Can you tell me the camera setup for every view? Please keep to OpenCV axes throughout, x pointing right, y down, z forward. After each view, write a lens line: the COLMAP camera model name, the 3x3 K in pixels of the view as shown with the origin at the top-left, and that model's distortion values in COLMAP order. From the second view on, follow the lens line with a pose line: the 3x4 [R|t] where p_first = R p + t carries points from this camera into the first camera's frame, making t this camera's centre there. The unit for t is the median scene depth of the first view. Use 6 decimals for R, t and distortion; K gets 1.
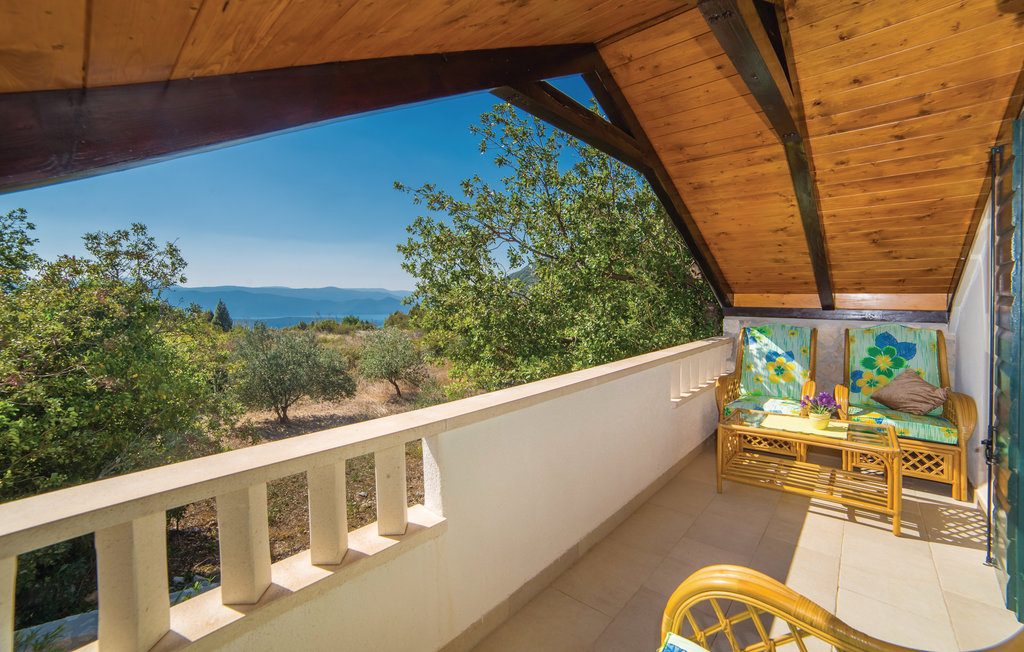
lens RADIAL K [[417.6, 0, 529.8], [0, 417.6, 313.6], [0, 0, 1]] dist [-0.107150, 0.023911]
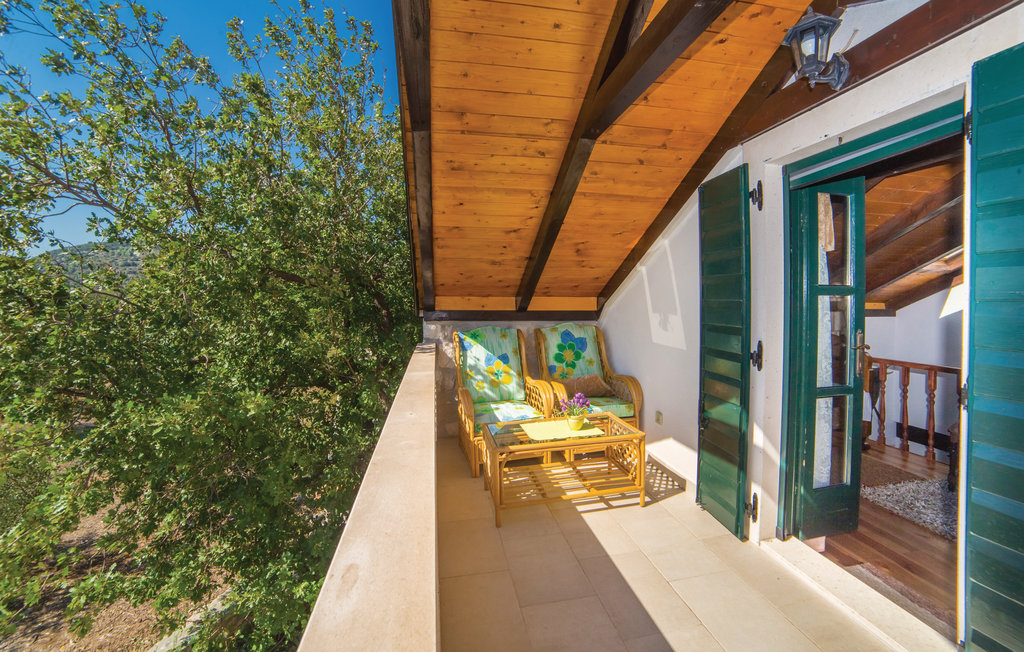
lens RADIAL K [[417.6, 0, 529.8], [0, 417.6, 313.6], [0, 0, 1]] dist [-0.107150, 0.023911]
pose [[0.617461, -0.026967, 0.786139, -0.133173], [0.026215, 0.999562, 0.013698, -0.020889], [-0.786165, 0.012151, 0.617898, 0.318000]]
